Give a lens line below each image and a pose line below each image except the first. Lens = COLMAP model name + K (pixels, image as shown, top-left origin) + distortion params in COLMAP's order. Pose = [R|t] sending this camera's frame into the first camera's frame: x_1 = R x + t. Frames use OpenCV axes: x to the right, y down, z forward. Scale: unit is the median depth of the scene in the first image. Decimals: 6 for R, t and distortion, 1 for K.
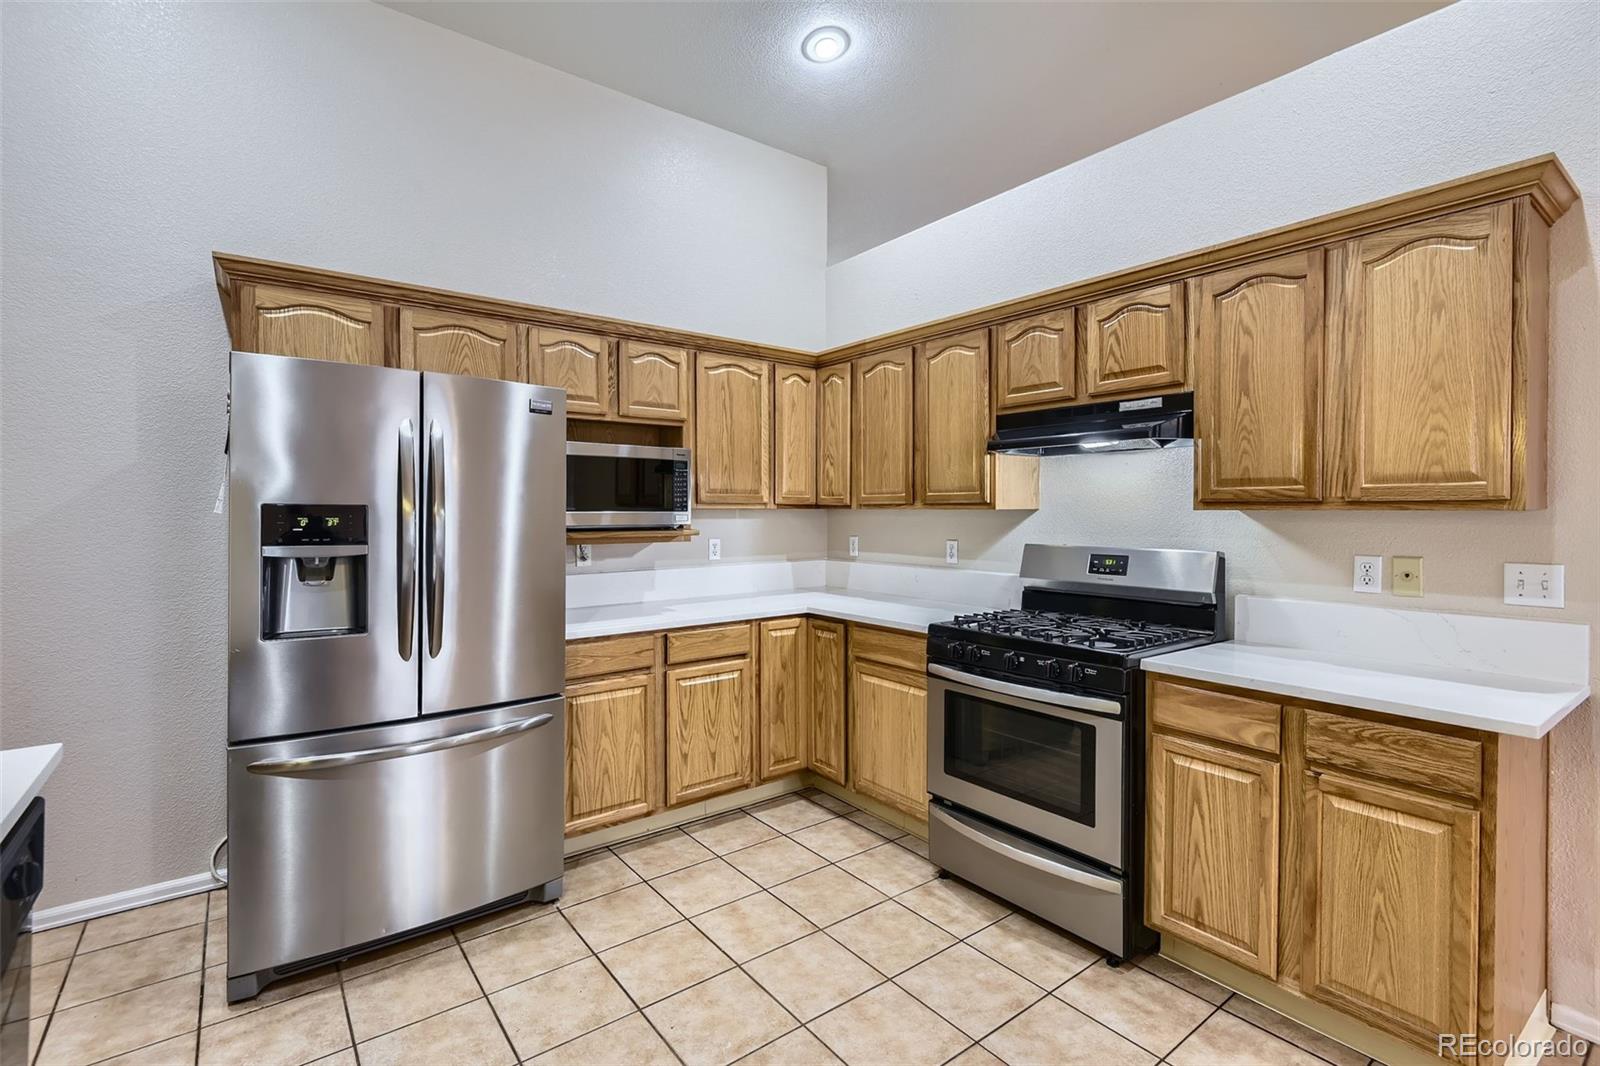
lens RADIAL K [[730.5, 0, 799.3], [0, 730.5, 524.4], [0, 0, 1]] dist [0.003972, -0.003067]
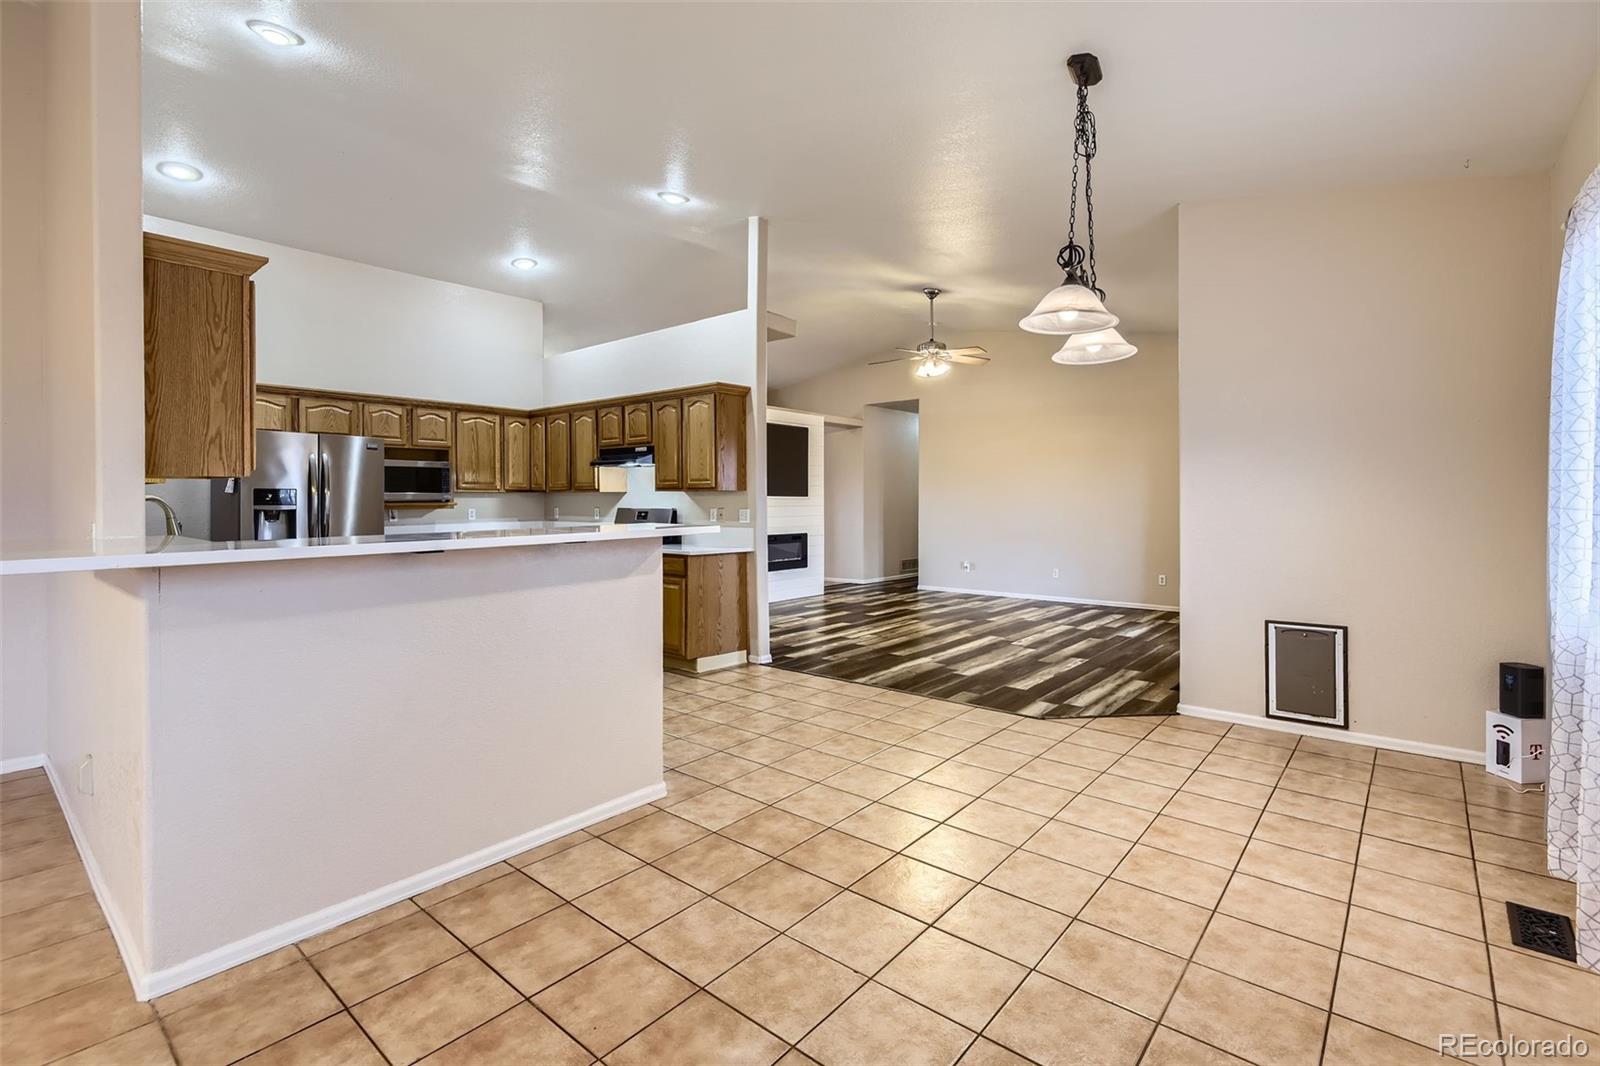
lens RADIAL K [[730.5, 0, 808.9], [0, 730.5, 513.7], [0, 0, 1]] dist [0.003972, -0.003067]
pose [[0.974415, -0.006524, 0.224662, 0.370268], [0.006598, 0.999978, 0.000420, 0.046317], [-0.224660, 0.001073, 0.974437, -1.230411]]
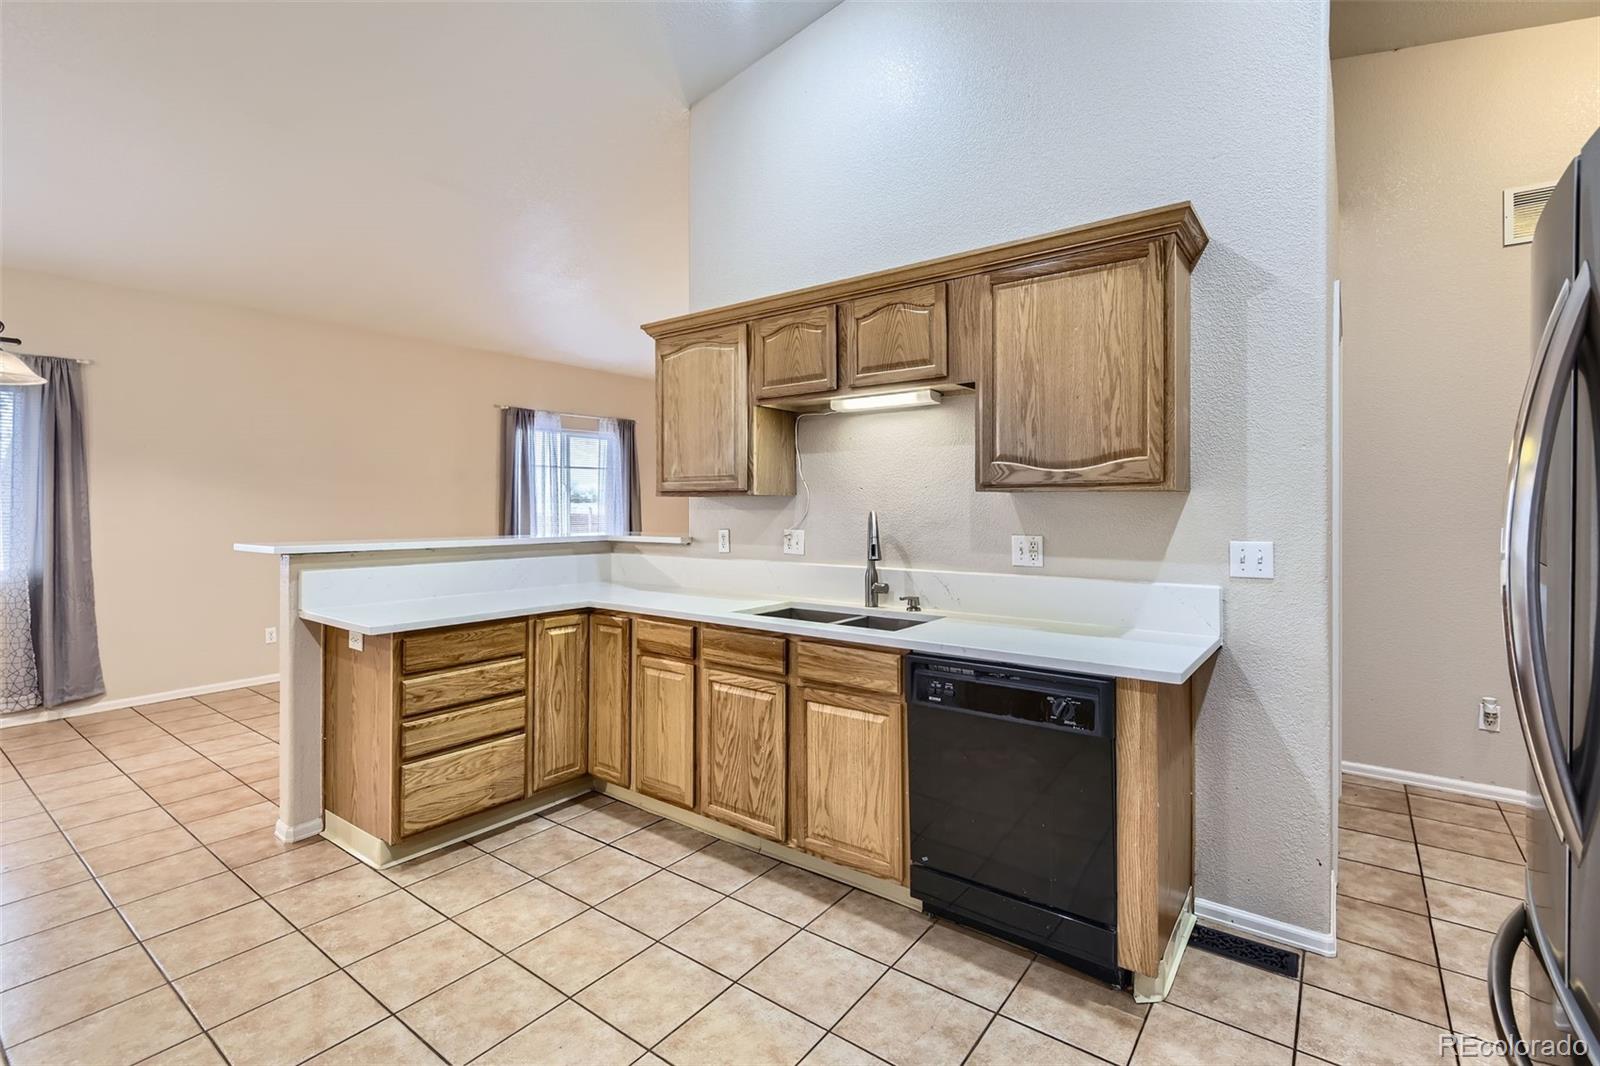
lens RADIAL K [[730.5, 0, 808.9], [0, 730.5, 499.8], [0, 0, 1]] dist [0.003972, -0.003067]
pose [[-0.959151, -0.001211, -0.282892, 0.009898], [-0.004974, 0.999908, 0.012582, -0.011196], [0.282851, 0.013475, -0.959069, 0.910088]]
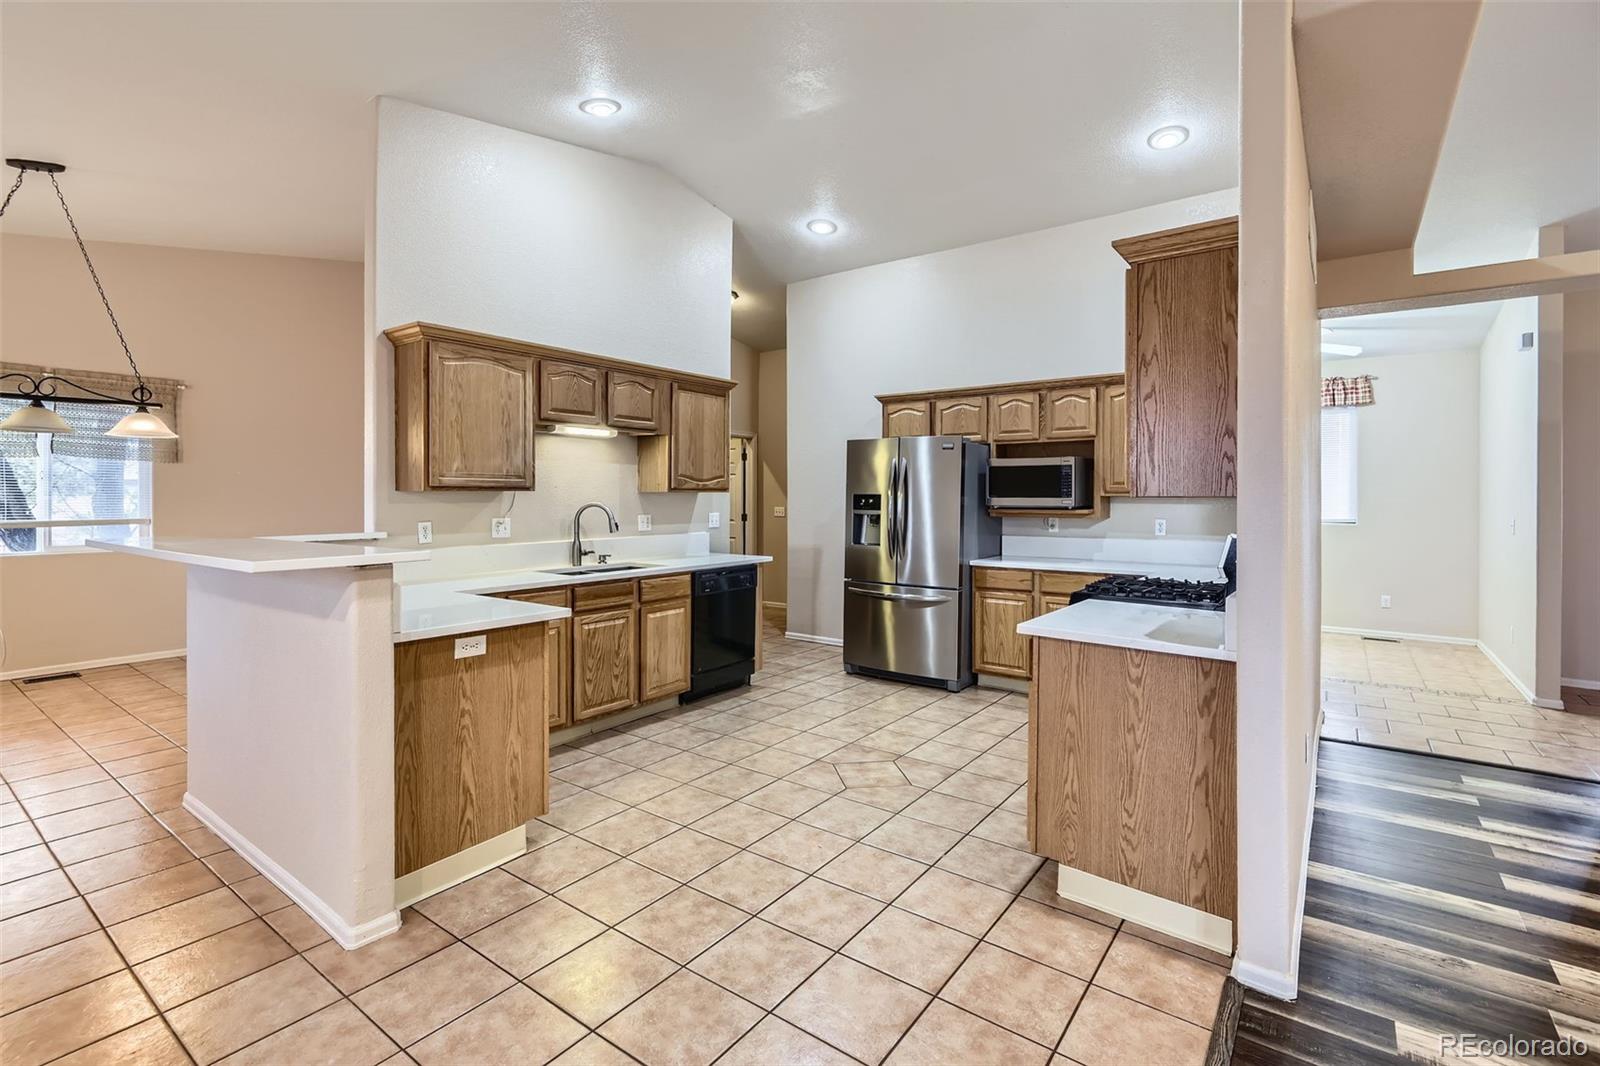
lens RADIAL K [[730.5, 0, 787.7], [0, 730.5, 503.0], [0, 0, 1]] dist [0.003972, -0.003067]
pose [[0.273169, 0.010826, -0.961905, 1.182531], [-0.022934, 0.999726, 0.004738, -0.000192], [0.961693, 0.020766, 0.273343, 0.008426]]
